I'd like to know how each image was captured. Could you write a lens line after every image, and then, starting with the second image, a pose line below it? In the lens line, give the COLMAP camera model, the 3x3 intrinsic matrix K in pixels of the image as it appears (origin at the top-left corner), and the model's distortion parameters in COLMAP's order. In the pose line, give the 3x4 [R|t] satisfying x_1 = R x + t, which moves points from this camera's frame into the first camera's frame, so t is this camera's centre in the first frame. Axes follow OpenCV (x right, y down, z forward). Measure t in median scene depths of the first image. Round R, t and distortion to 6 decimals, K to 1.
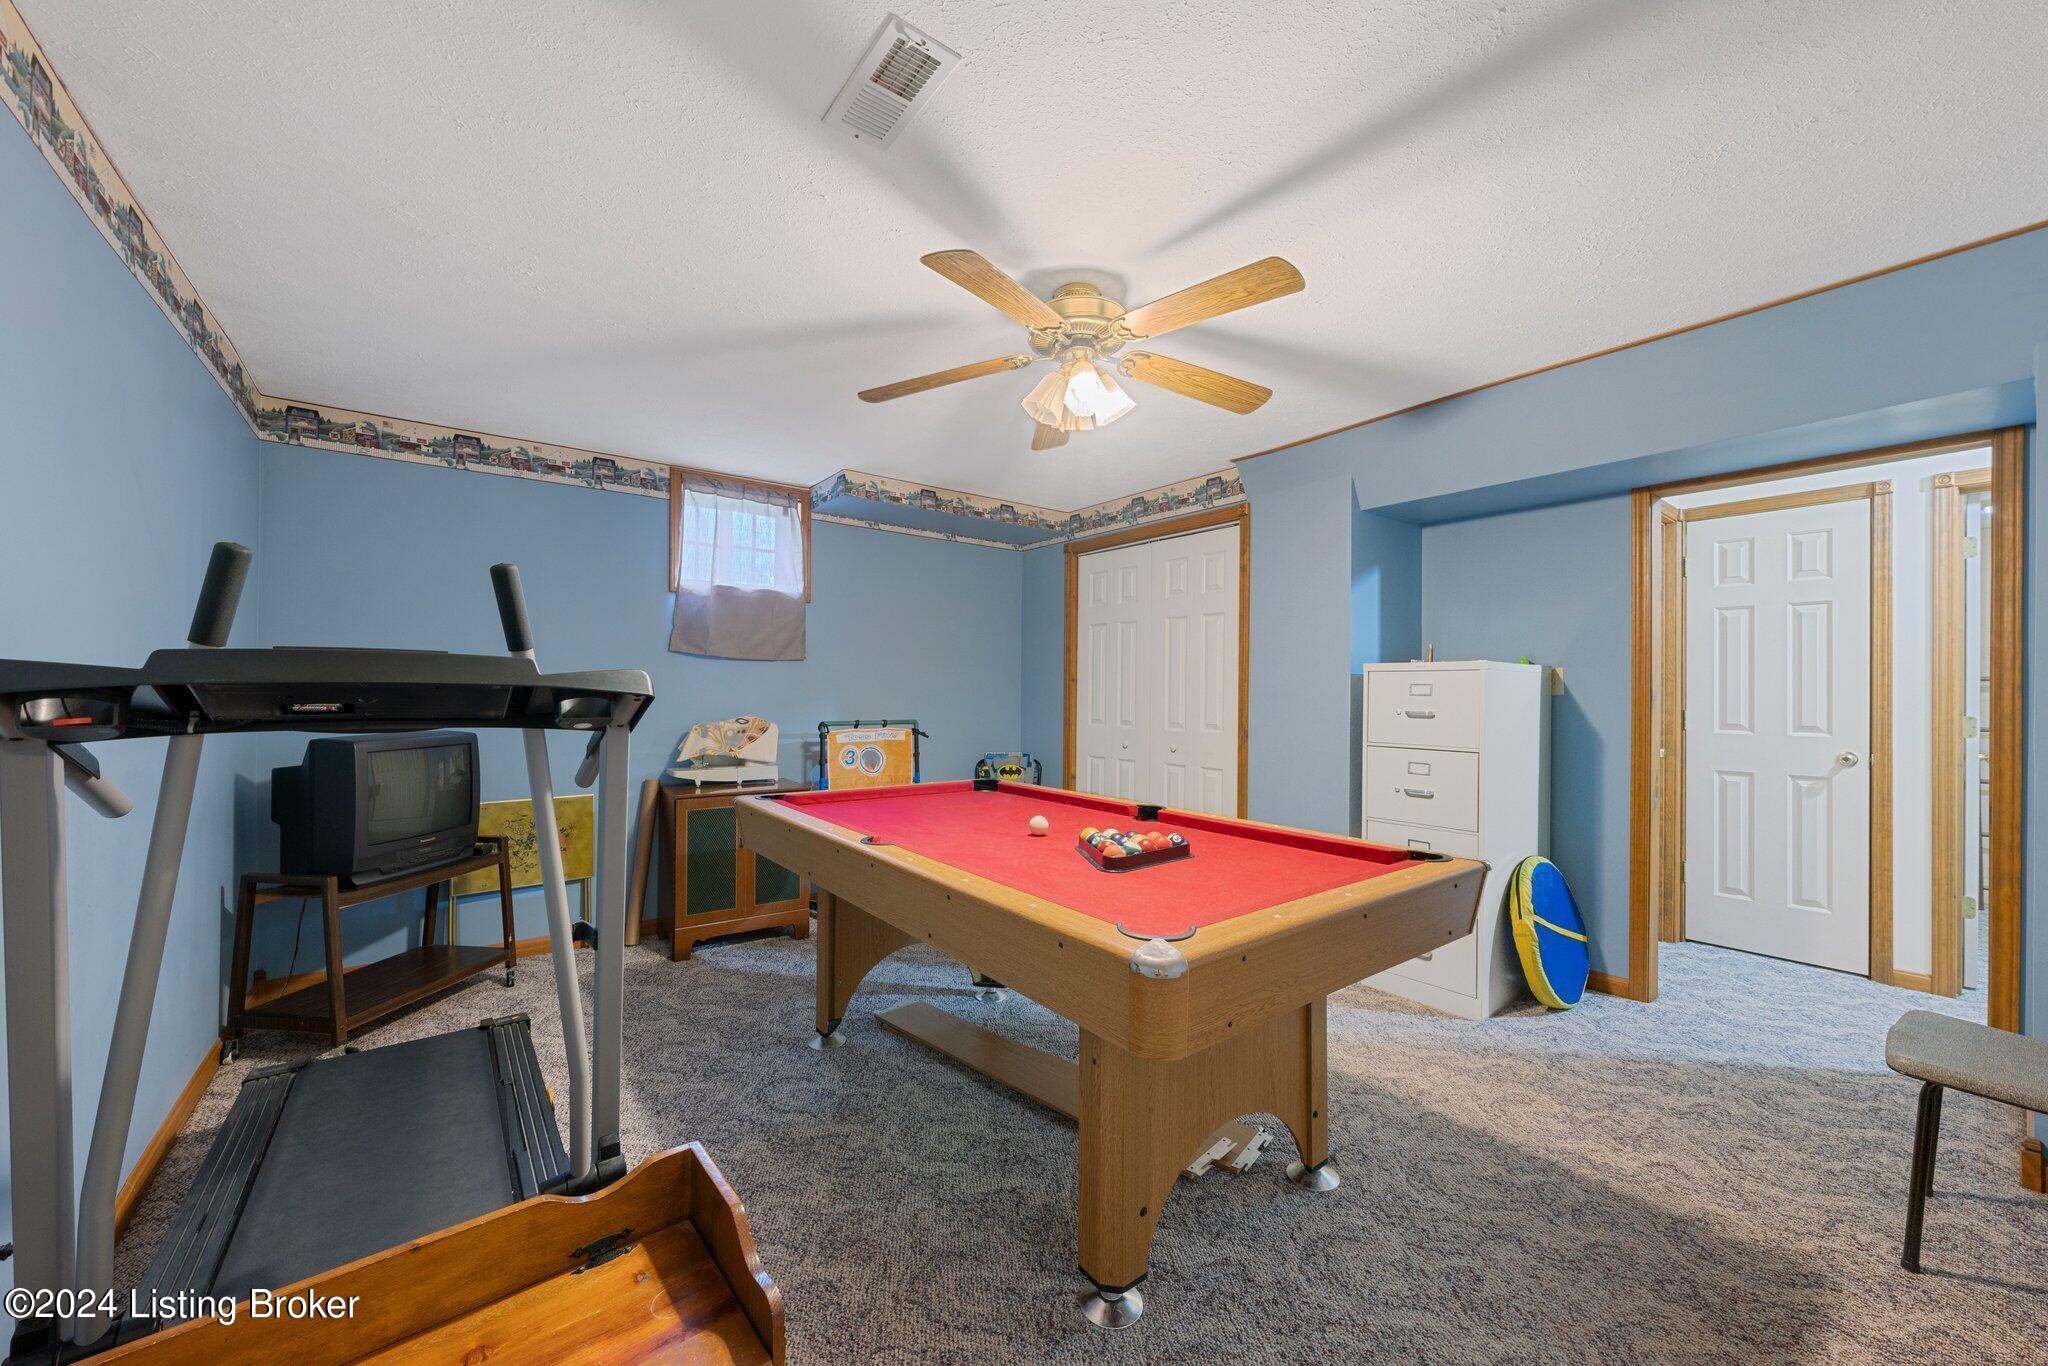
lens RADIAL K [[760.0, 0, 1024.3], [0, 760.0, 692.0], [0, 0, 1]] dist [-0.001989, -0.000027]
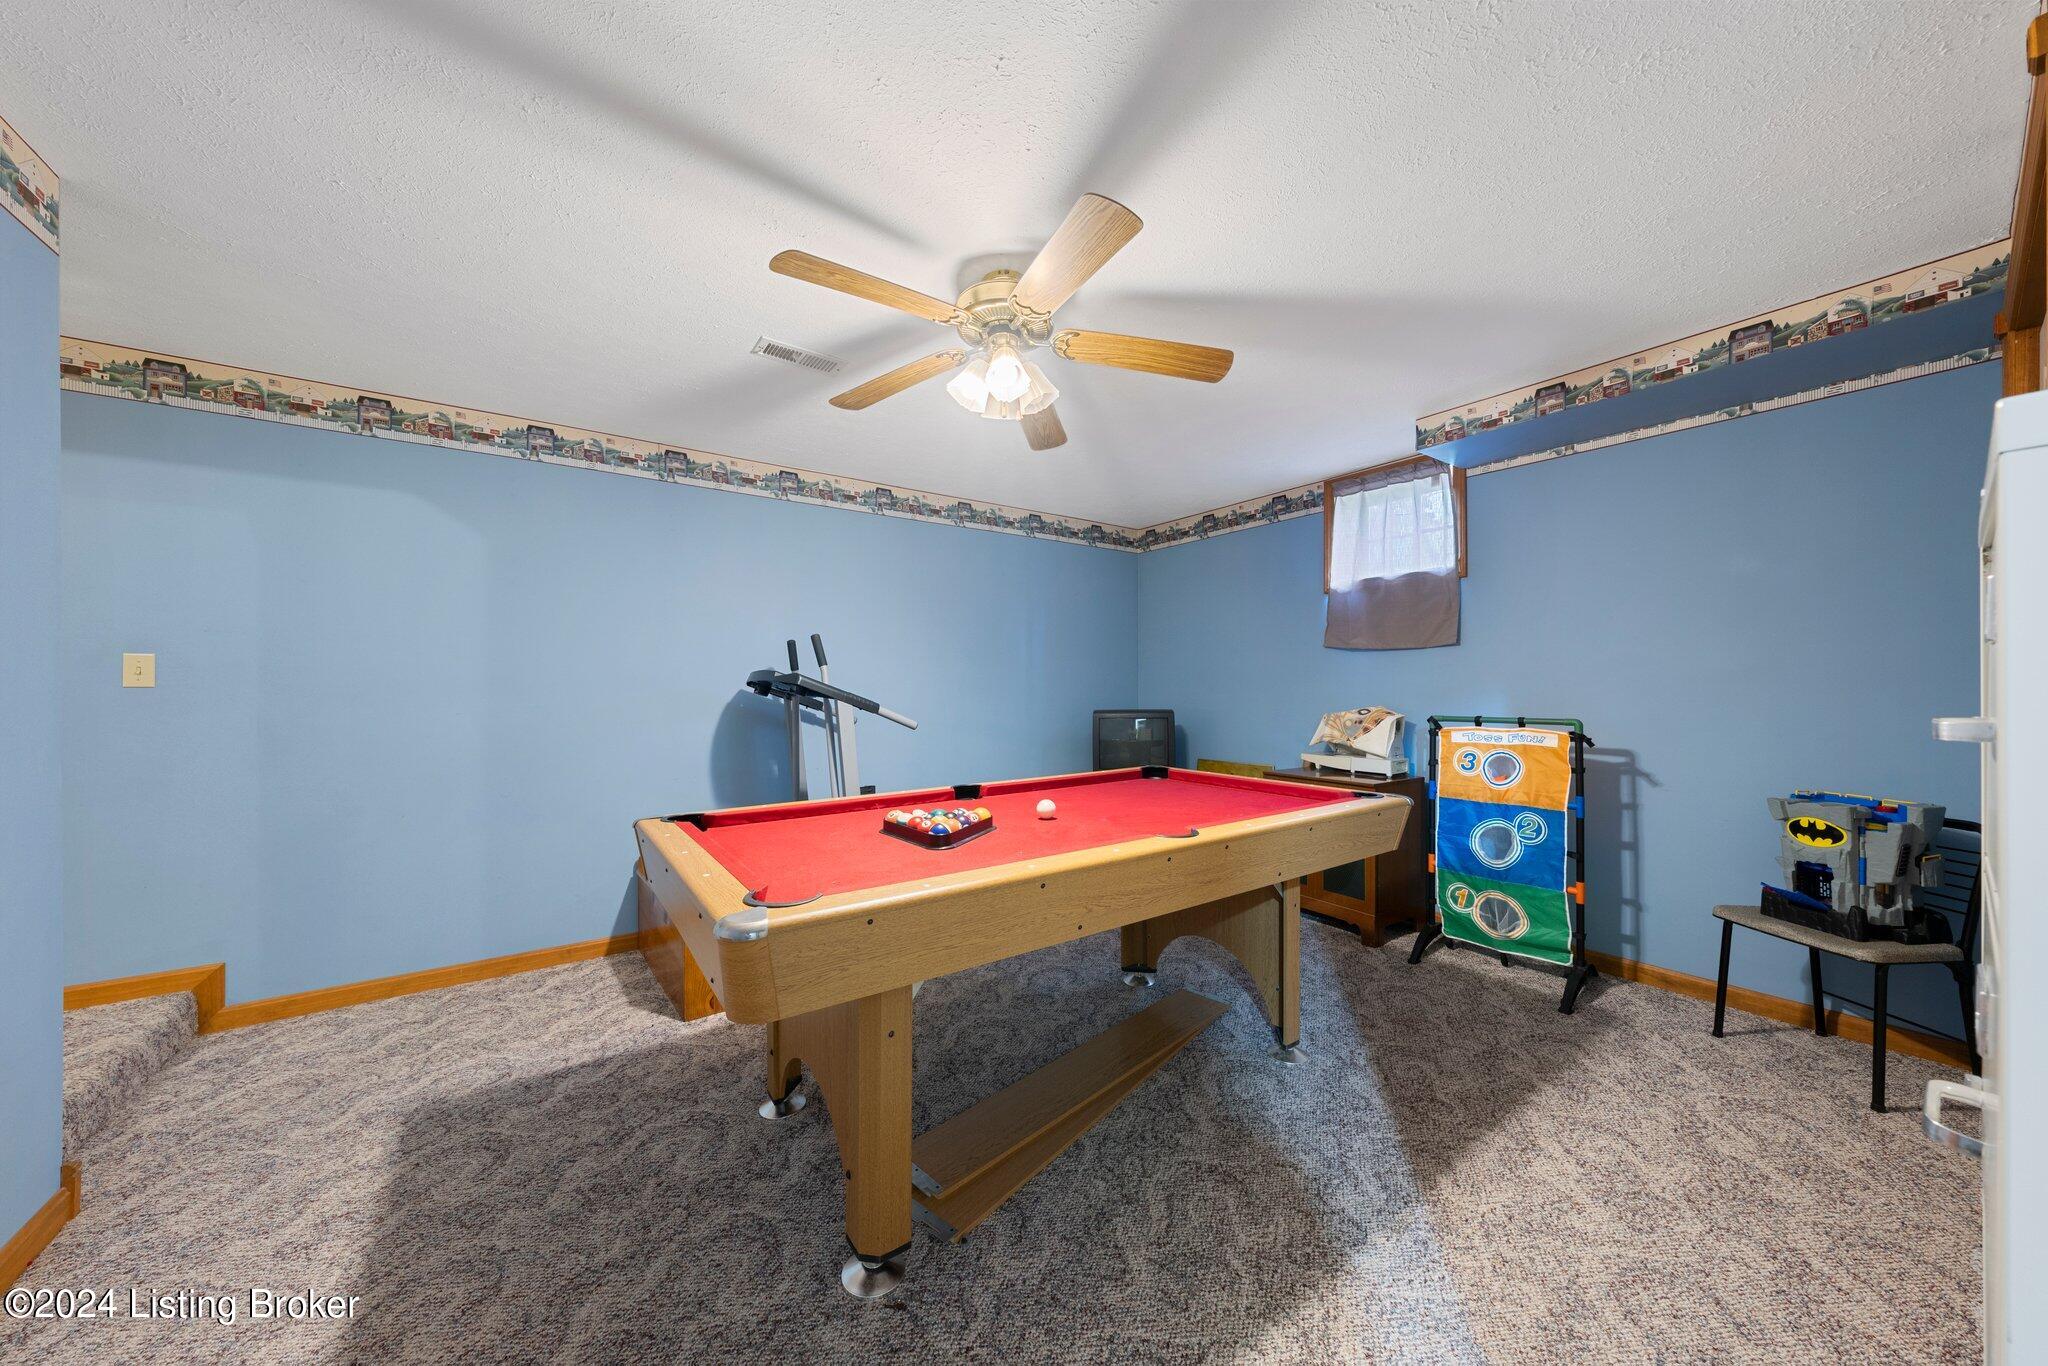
lens RADIAL K [[685.4, 0, 1027.9], [0, 685.4, 689.6], [0, 0, 1]] dist [-0.000364, -0.000018]
pose [[-0.023007, -0.005939, -0.999718, 0.537287], [0.004046, 0.999974, -0.006033, 0.012568], [0.999727, -0.004184, -0.022982, 0.575015]]
